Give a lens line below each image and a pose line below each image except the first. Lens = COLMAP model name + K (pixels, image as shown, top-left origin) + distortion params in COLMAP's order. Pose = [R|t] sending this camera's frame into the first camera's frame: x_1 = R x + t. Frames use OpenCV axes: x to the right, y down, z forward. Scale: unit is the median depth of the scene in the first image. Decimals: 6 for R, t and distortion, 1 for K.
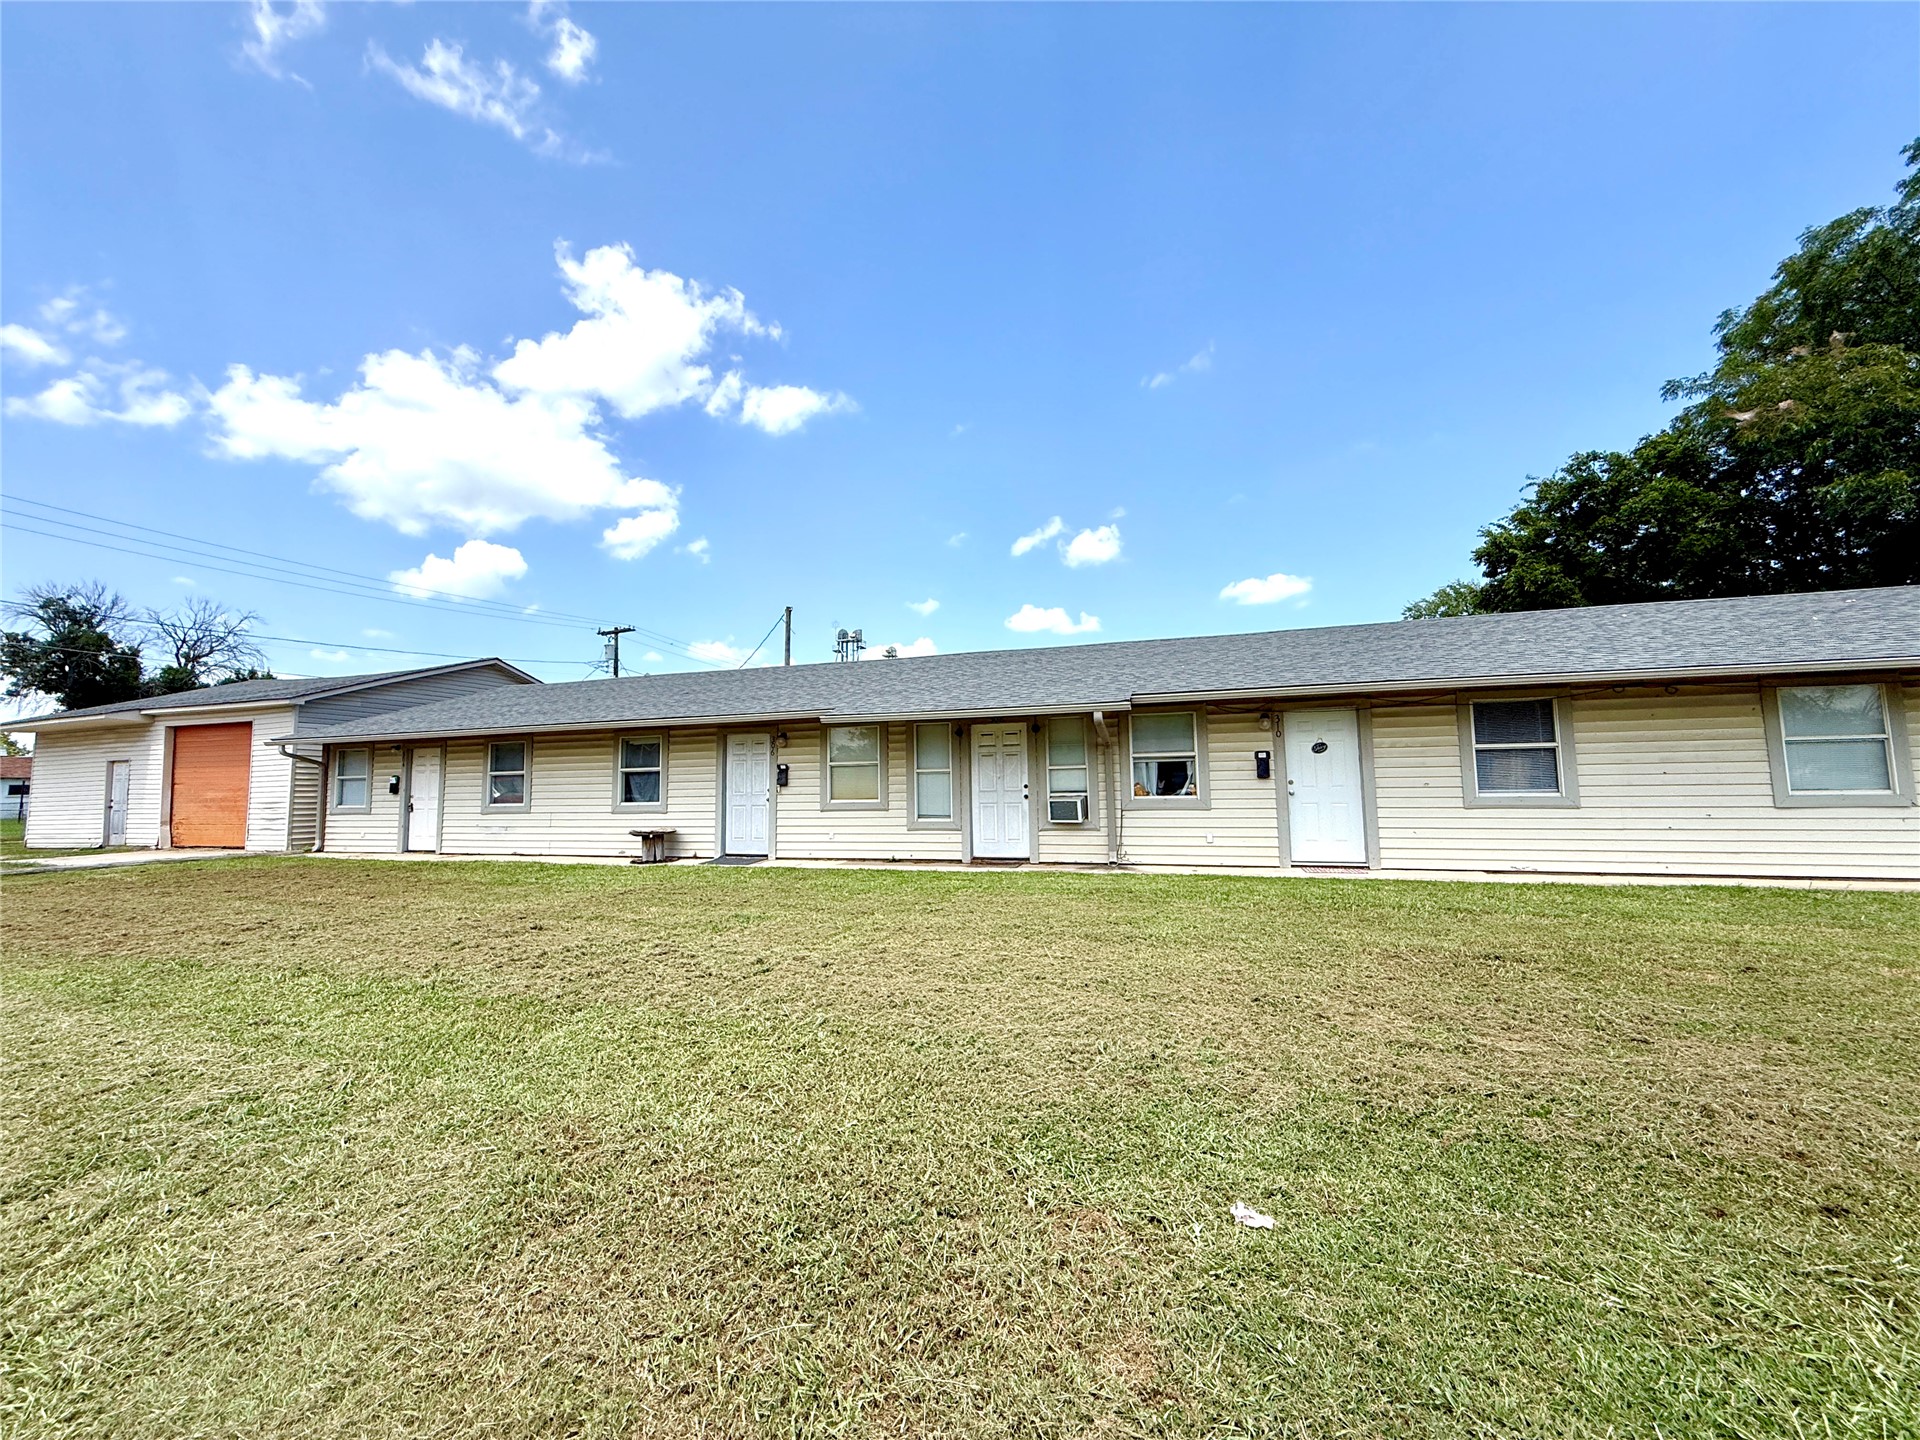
lens RADIAL K [[725.8, 0, 966.6], [0, 725.8, 707.2], [0, 0, 1]] dist [0.002819, 0.000126]
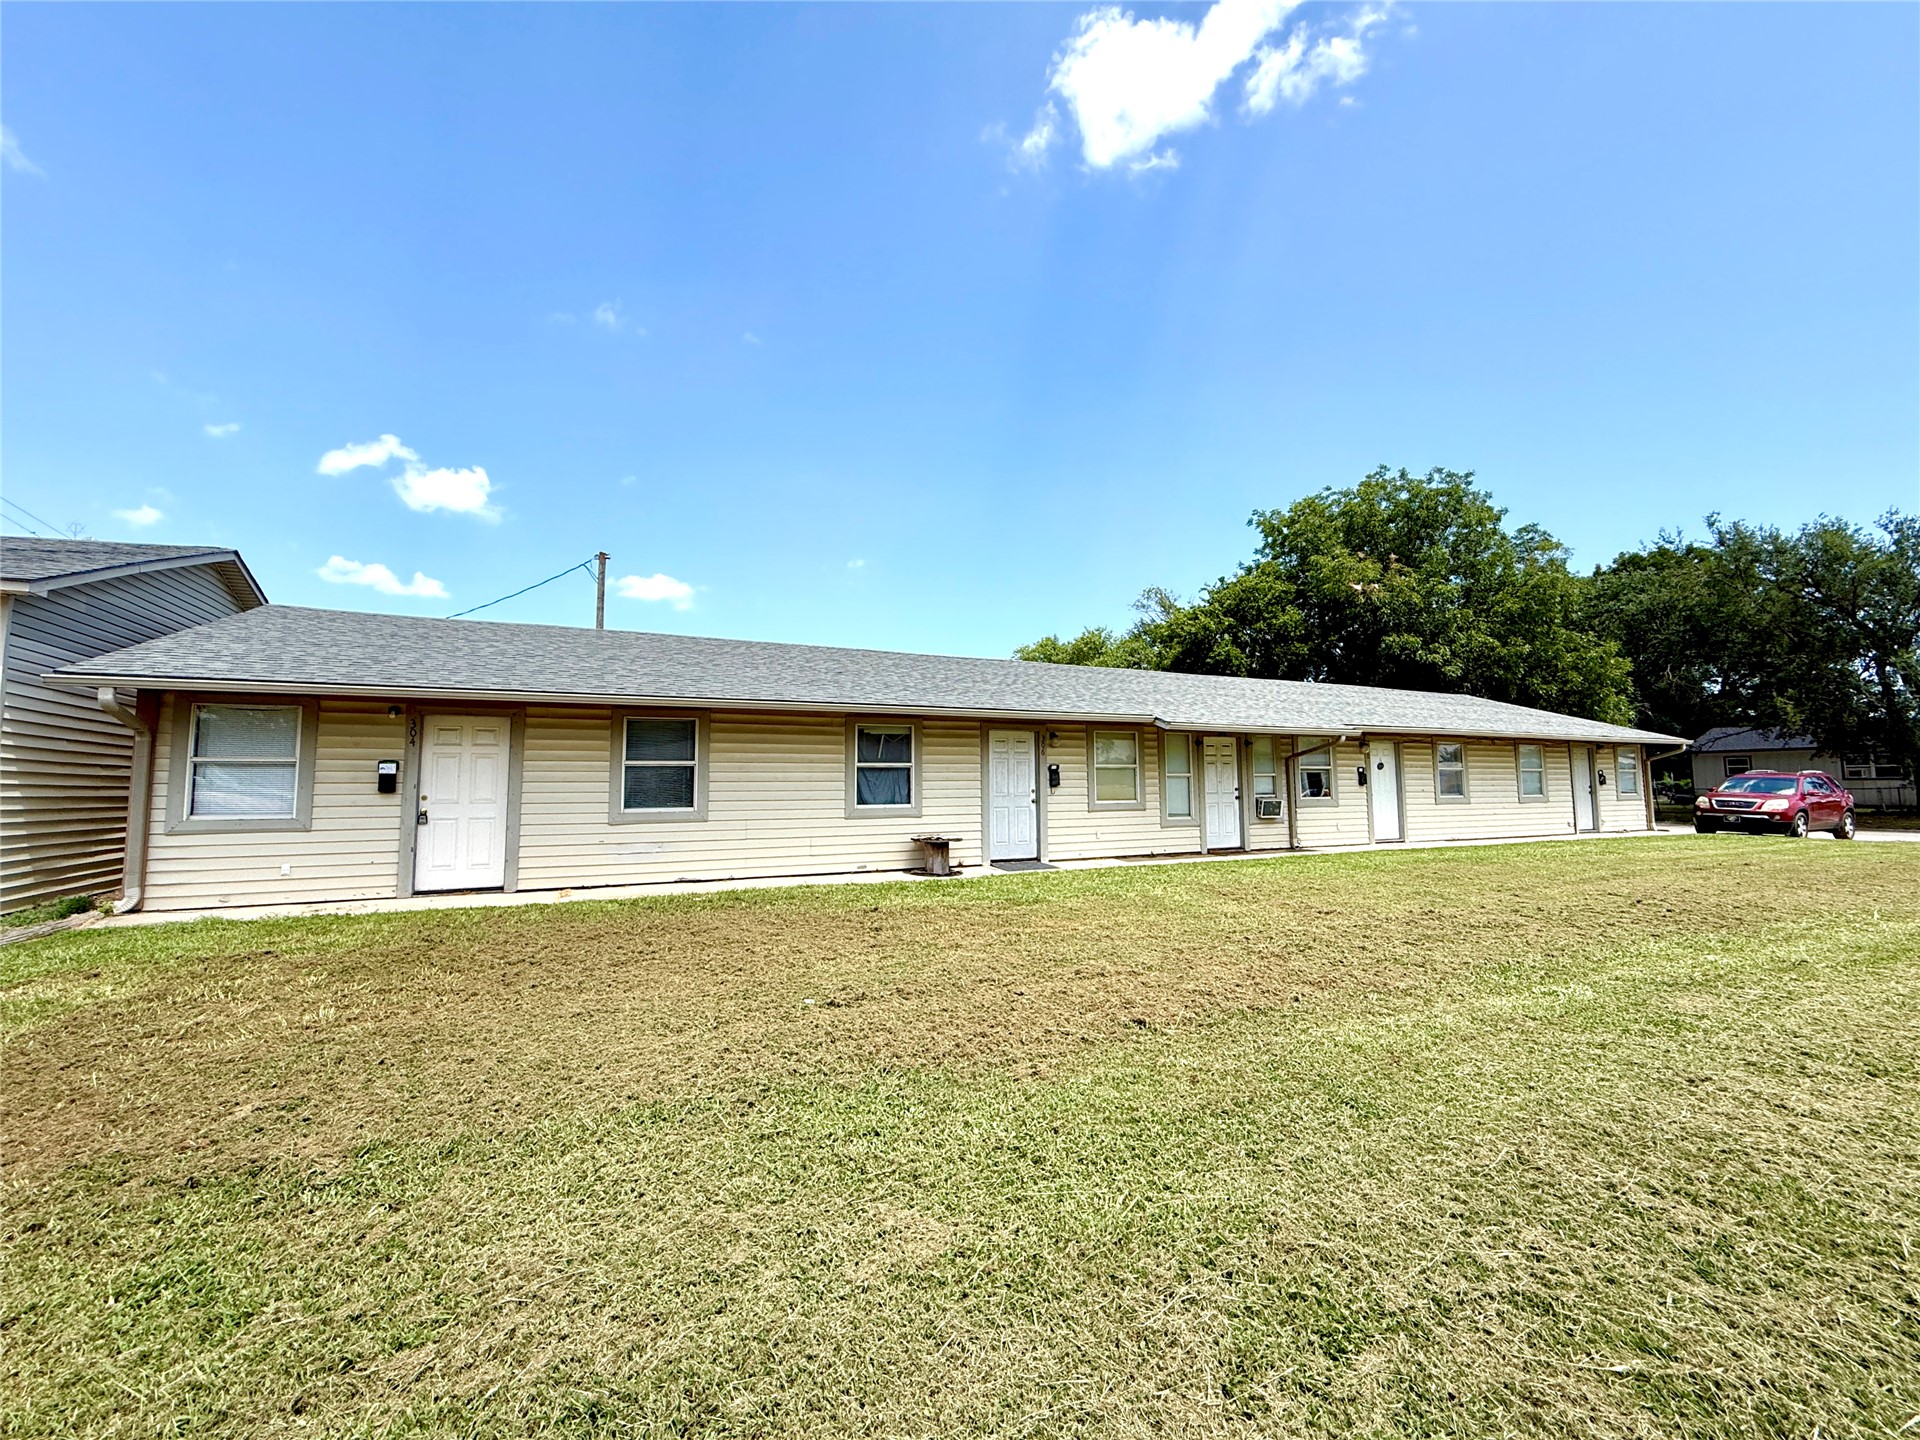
lens RADIAL K [[787.6, 0, 962.4], [0, 787.6, 727.0], [0, 0, 1]] dist [0.000808, -0.000876]
pose [[0.722431, 0.065902, 0.688296, -1.049163], [-0.077836, 0.996871, -0.013751, 0.050081], [-0.687048, -0.043640, 0.725300, 0.304822]]
